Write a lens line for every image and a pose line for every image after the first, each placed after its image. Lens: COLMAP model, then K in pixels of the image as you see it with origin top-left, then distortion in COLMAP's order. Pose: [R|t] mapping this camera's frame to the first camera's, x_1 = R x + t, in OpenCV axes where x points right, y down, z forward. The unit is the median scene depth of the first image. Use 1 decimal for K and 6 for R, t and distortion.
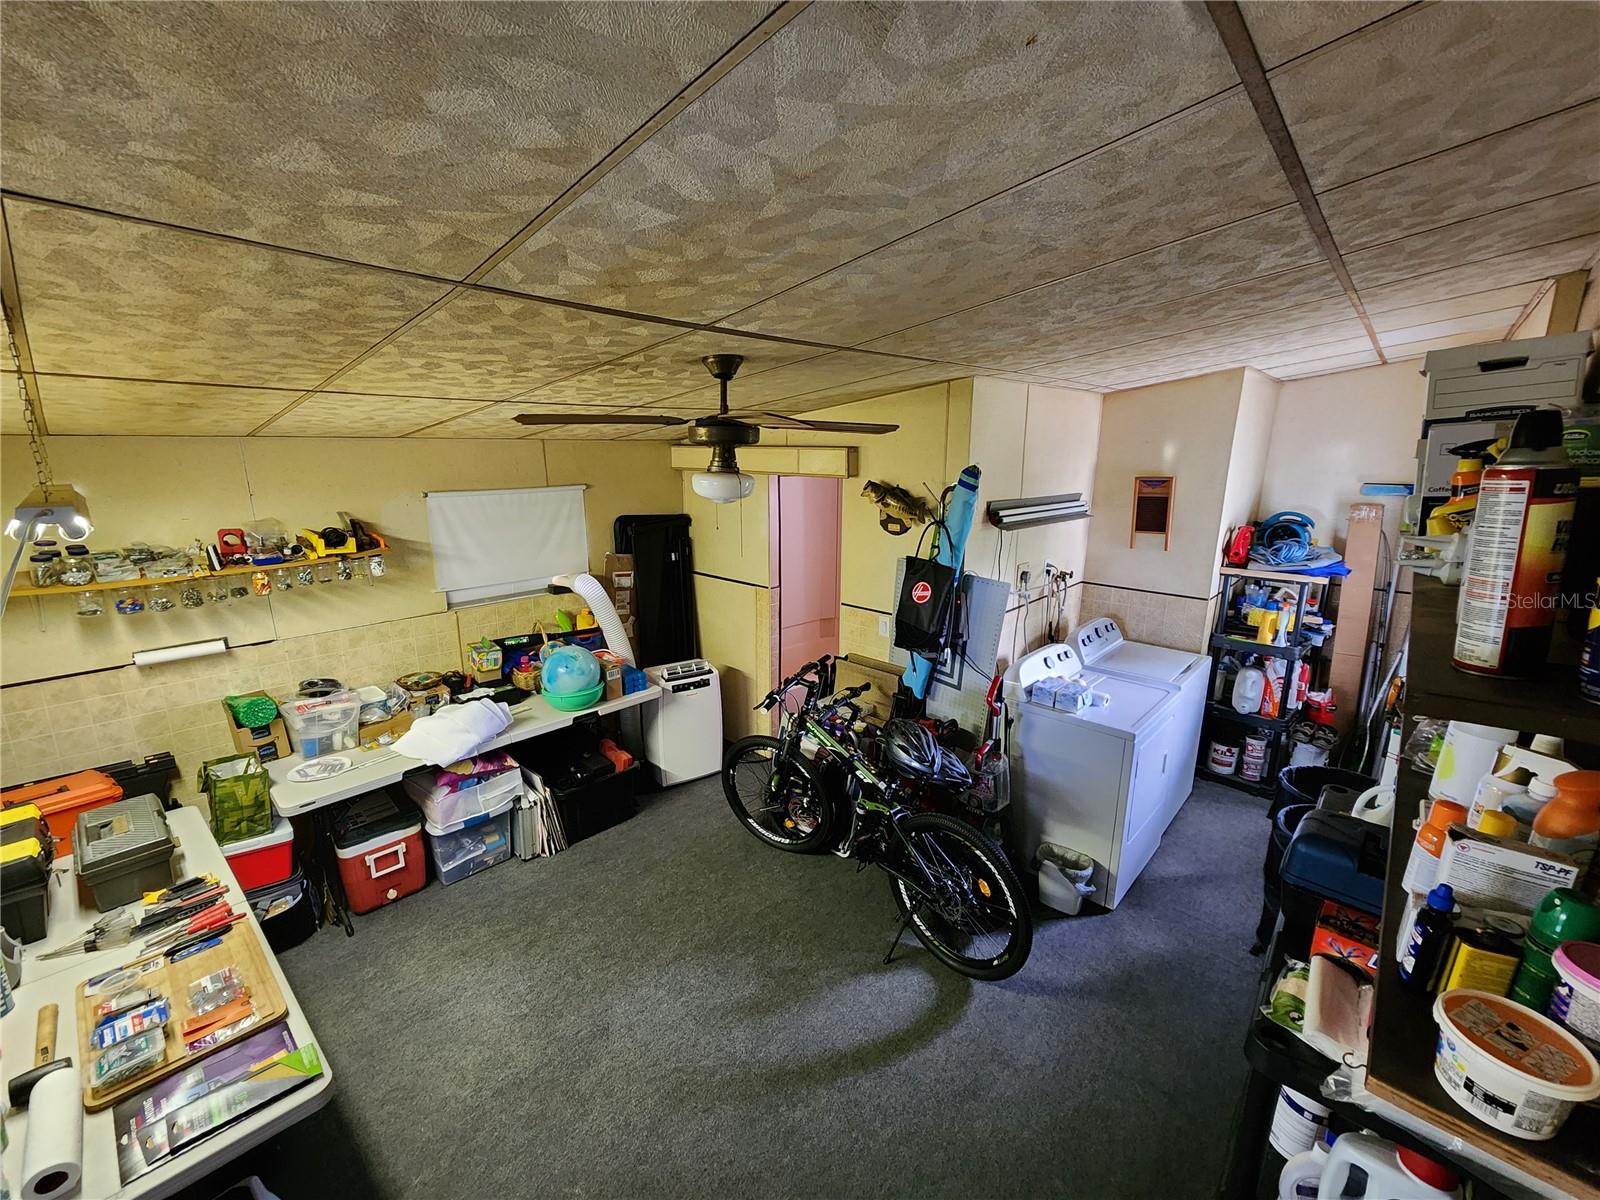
lens RADIAL K [[656.4, 0, 801.4], [0, 656.4, 600.9], [0, 0, 1]] dist [-0.000893, -0.001048]
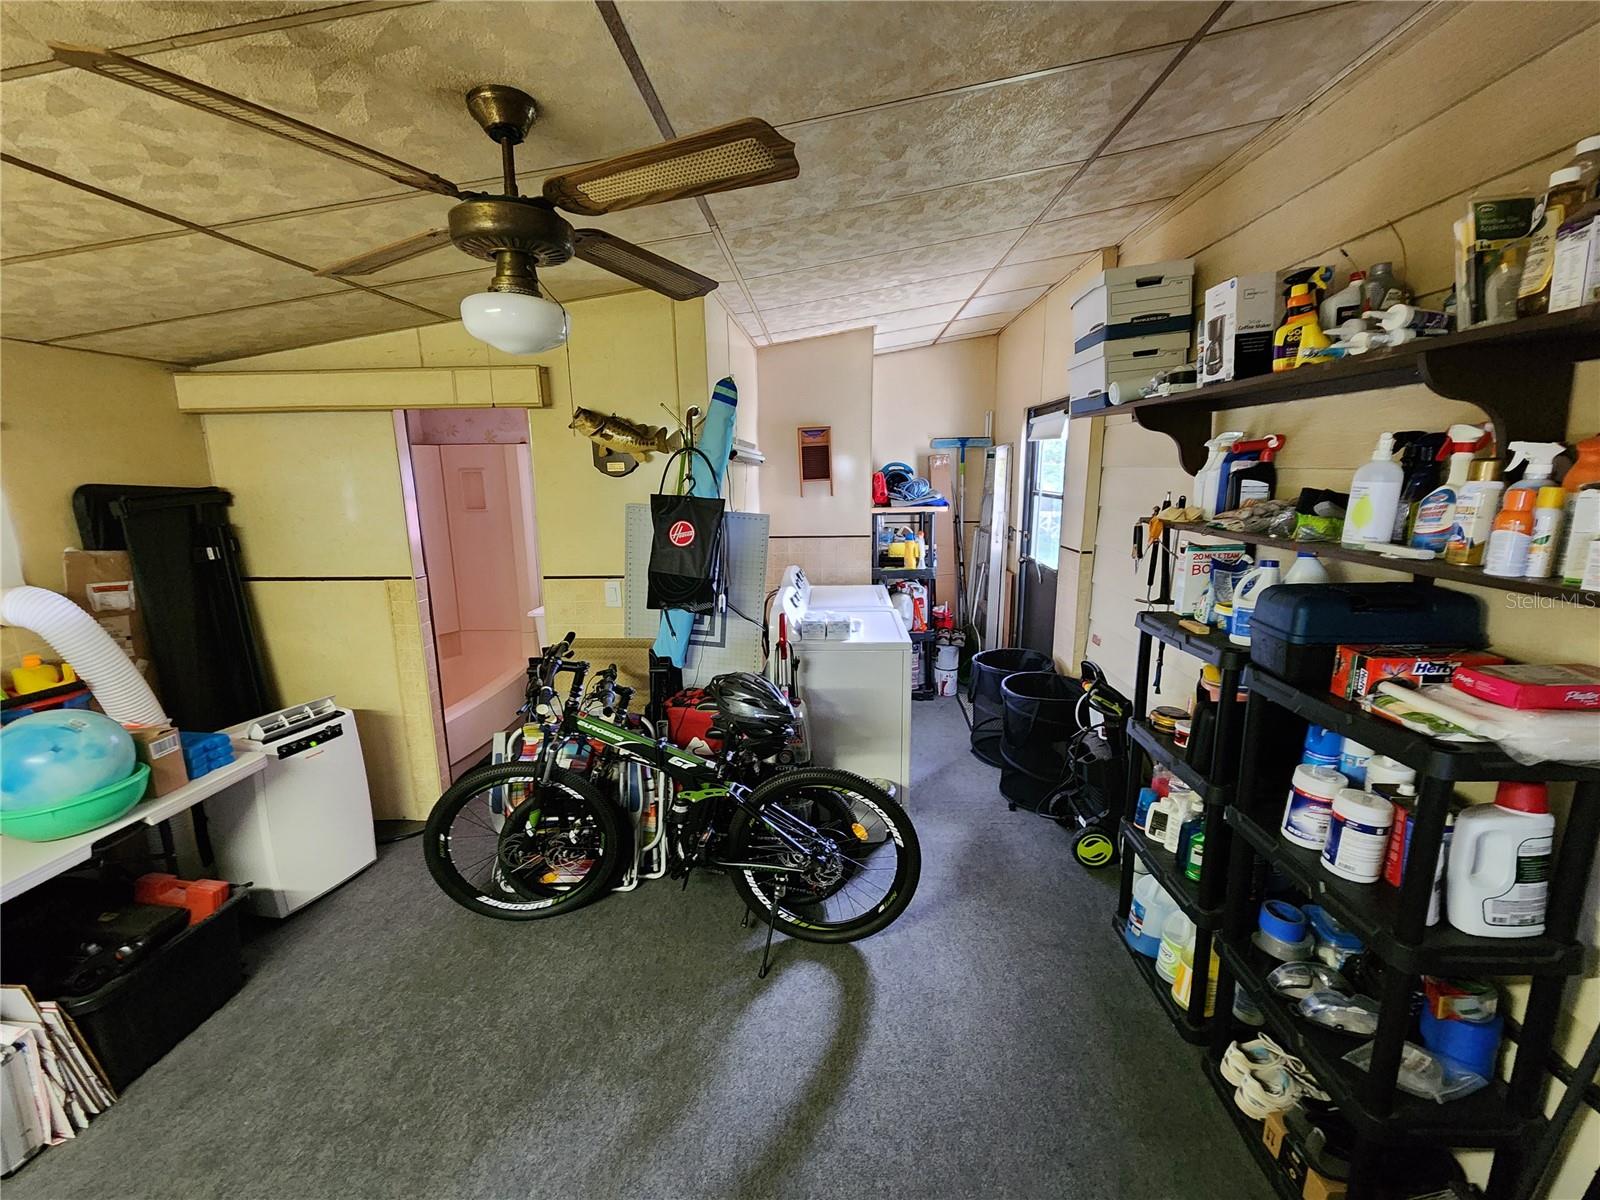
lens RADIAL K [[656.4, 0, 800.4], [0, 656.4, 601.9], [0, 0, 1]] dist [-0.000893, -0.001048]
pose [[0.764982, -0.143369, 0.627892, -0.209418], [0.165651, 0.985909, 0.023299, 0.069142], [-0.622384, 0.086188, 0.777952, 0.236665]]
